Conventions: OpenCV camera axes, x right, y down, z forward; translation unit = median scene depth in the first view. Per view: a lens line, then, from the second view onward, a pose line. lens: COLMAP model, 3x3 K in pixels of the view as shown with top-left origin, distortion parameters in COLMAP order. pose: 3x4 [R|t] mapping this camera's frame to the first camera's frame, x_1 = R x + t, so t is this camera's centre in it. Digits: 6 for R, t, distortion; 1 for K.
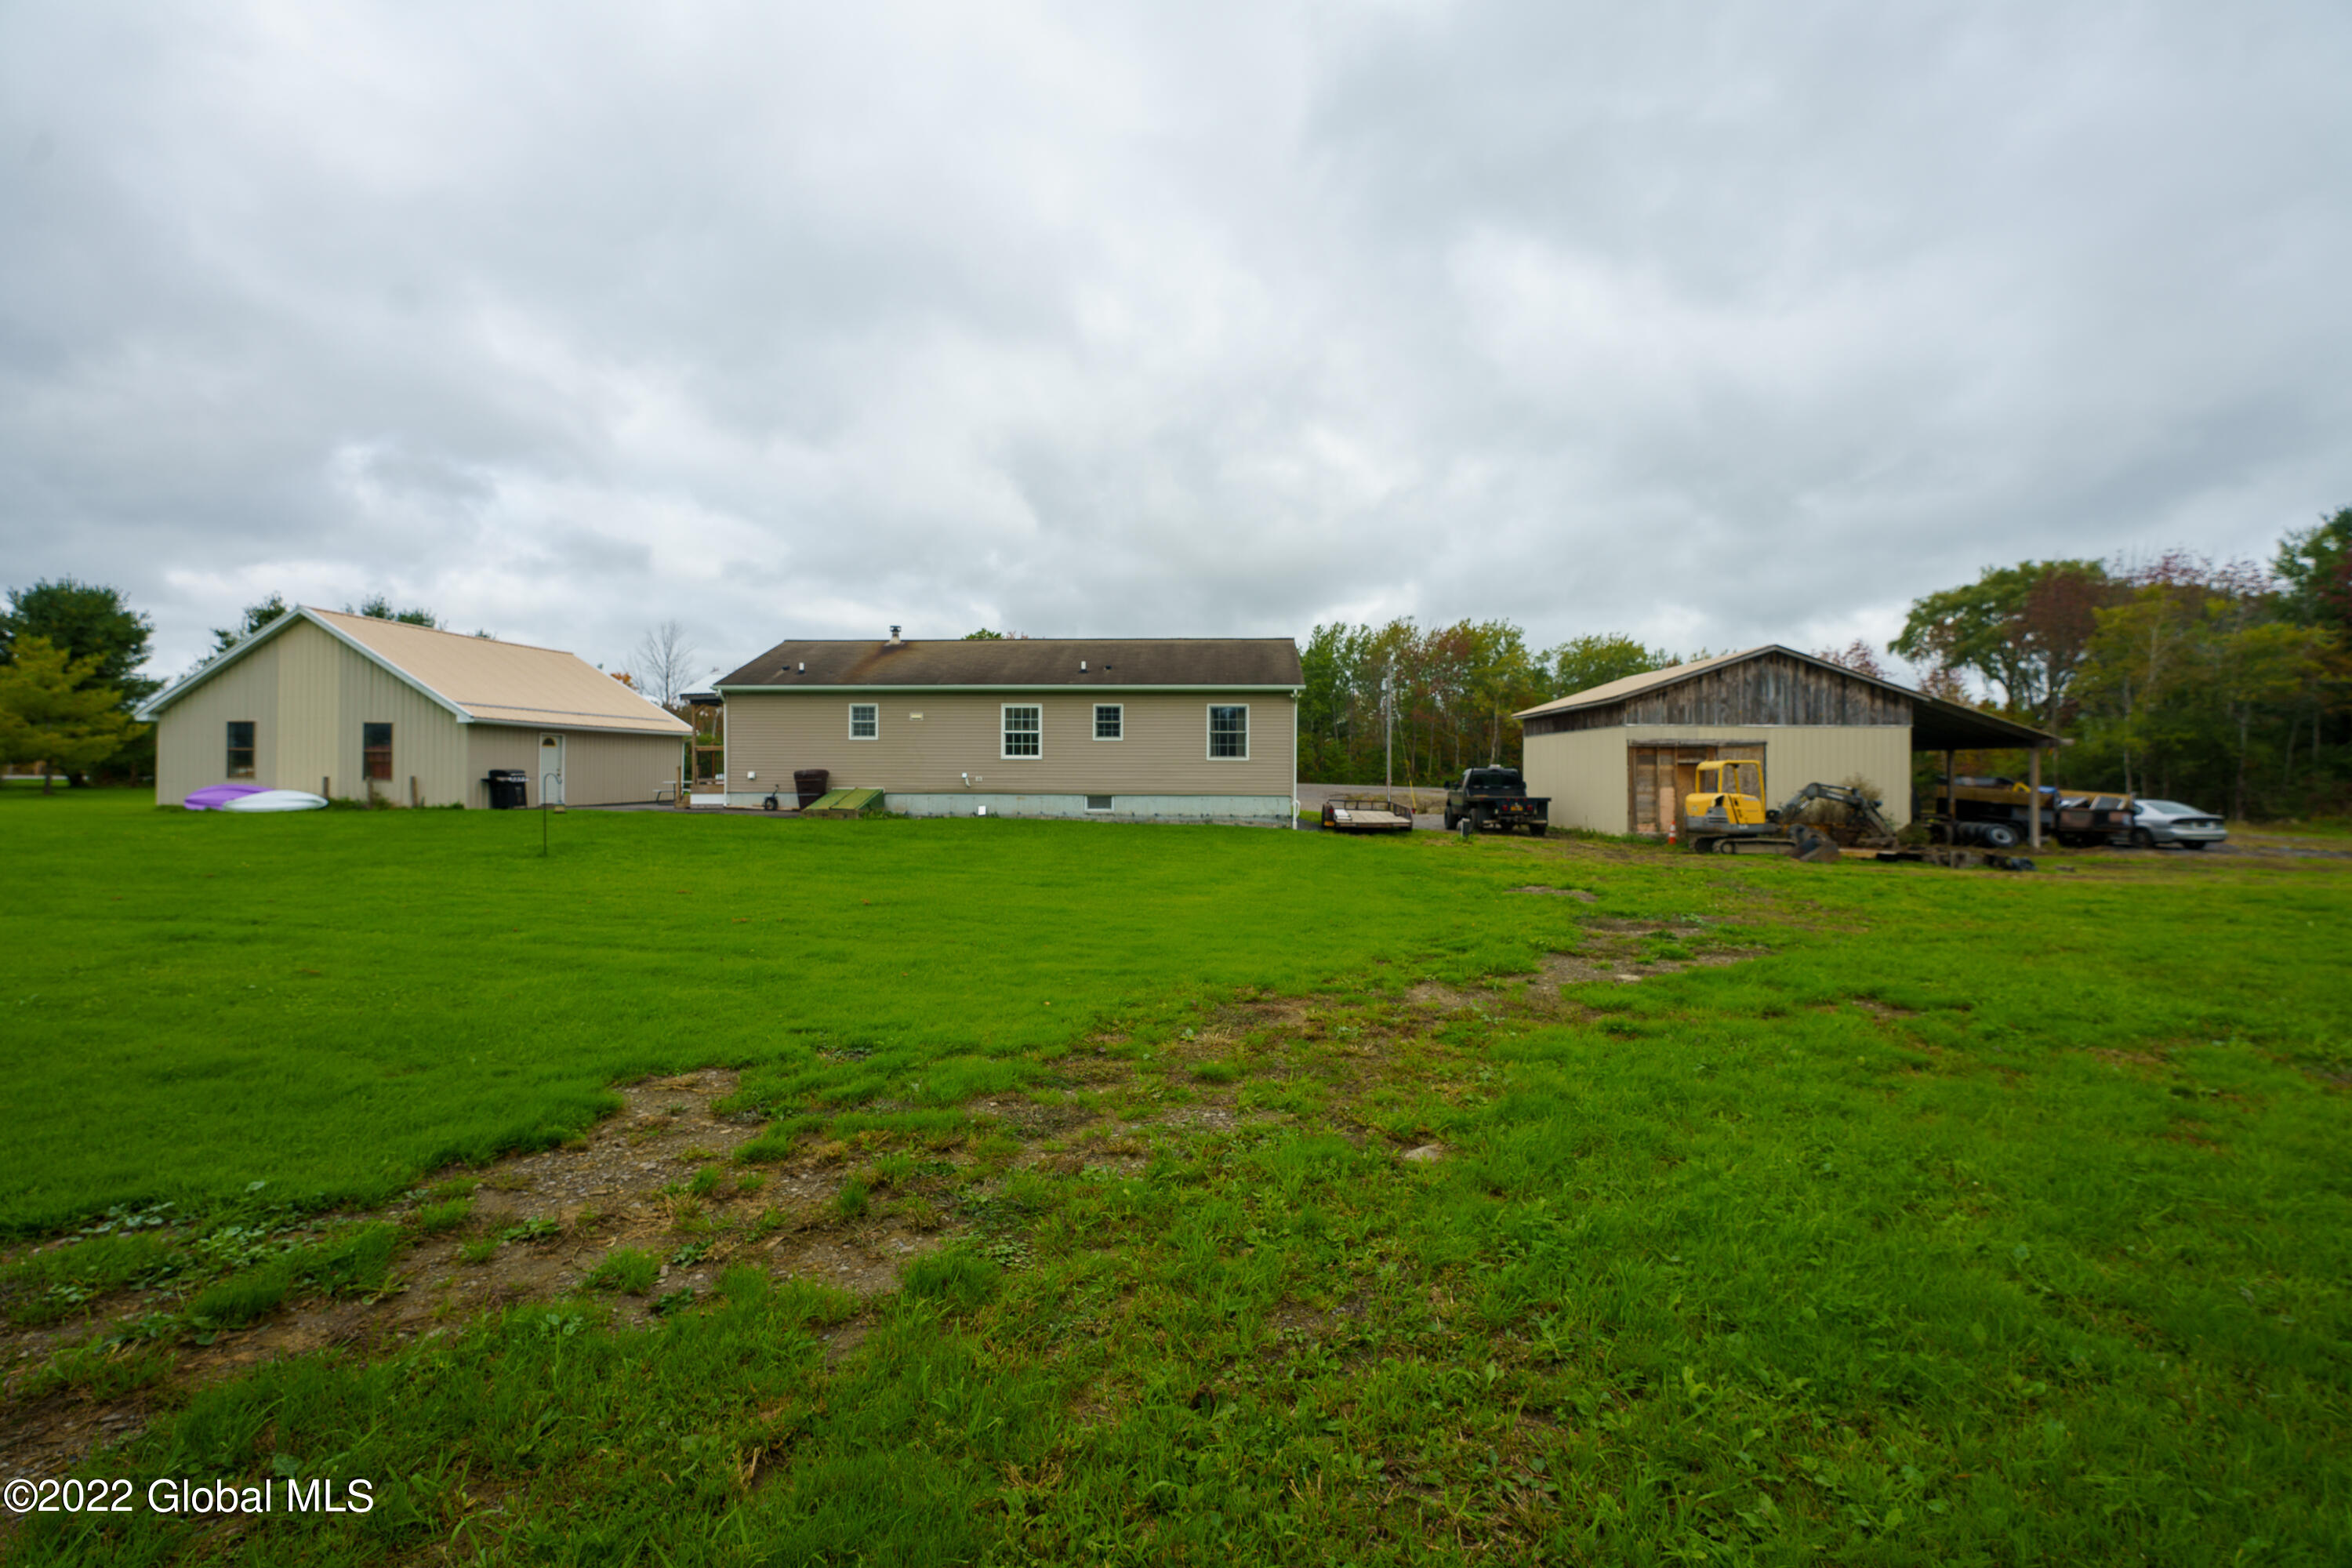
lens RADIAL K [[936.9, 0, 1177.8], [0, 936.9, 776.4], [0, 0, 1]] dist [-0.015365, 0.000987]
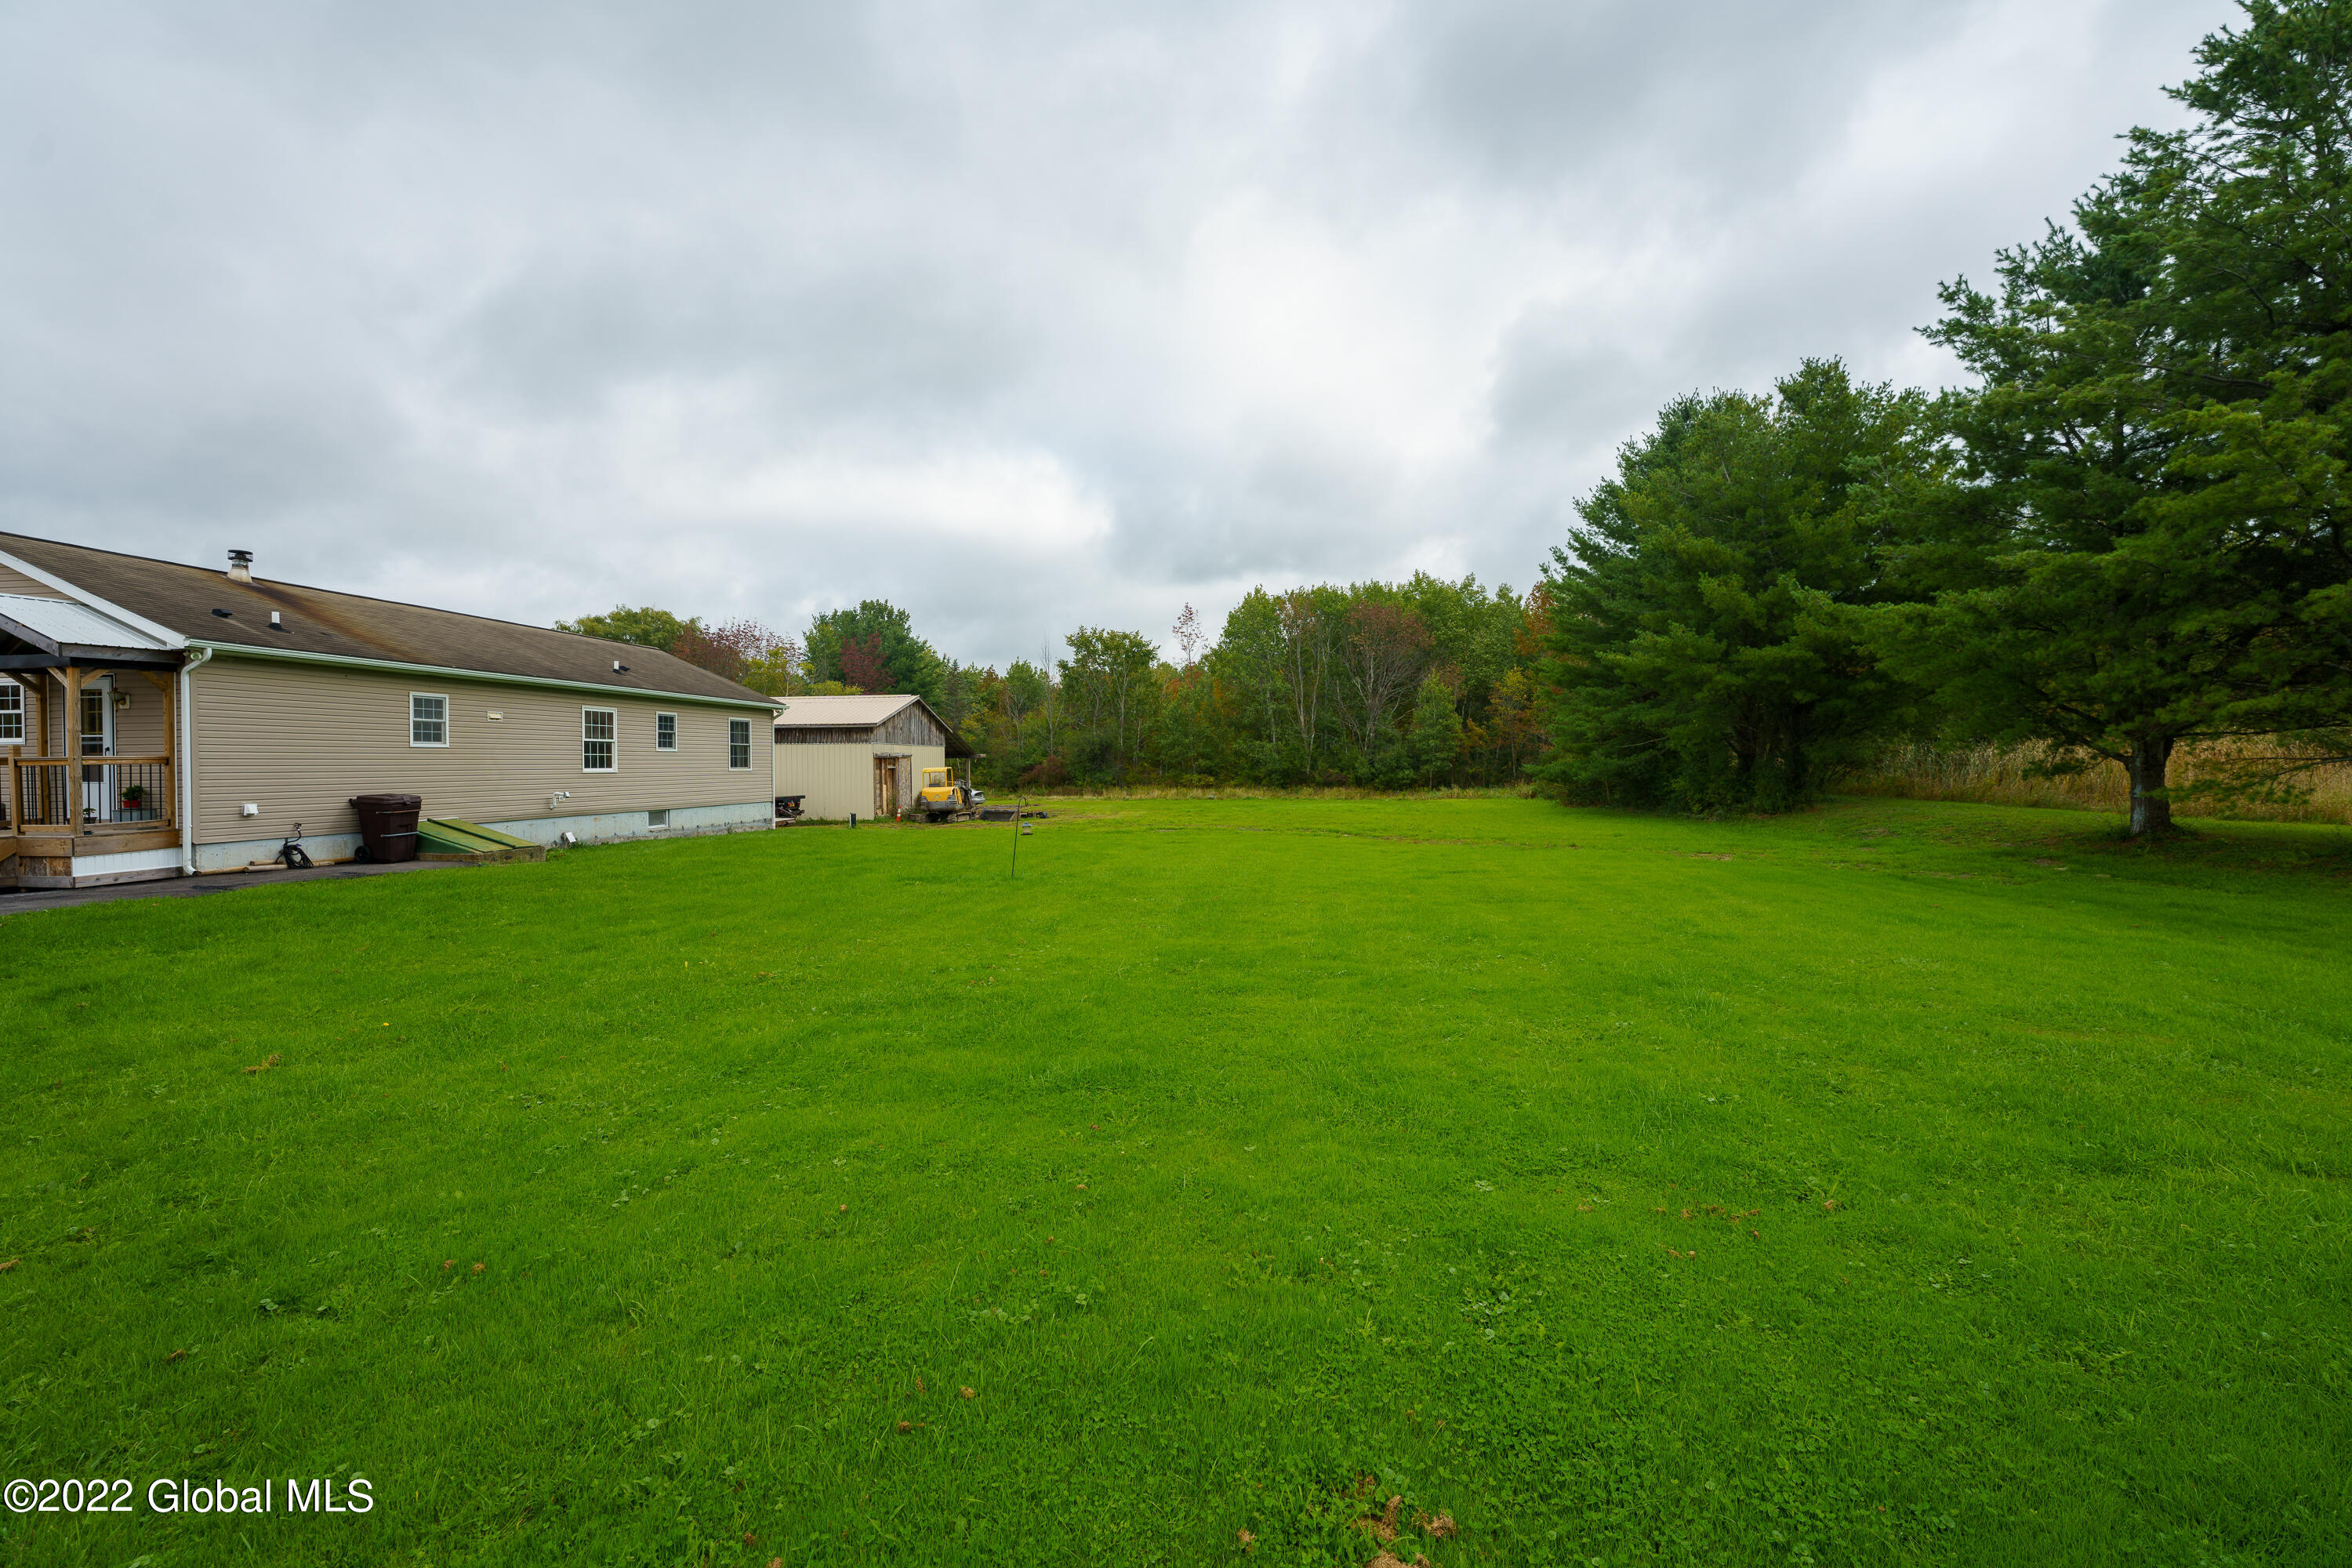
lens RADIAL K [[936.9, 0, 1178.9], [0, 936.9, 776.2], [0, 0, 1]] dist [-0.015365, 0.000987]
pose [[0.095740, -0.018889, 0.995227, -0.950079], [0.008592, 0.999798, 0.018149, -0.025899], [-0.995369, 0.006813, 0.095883, 0.400643]]
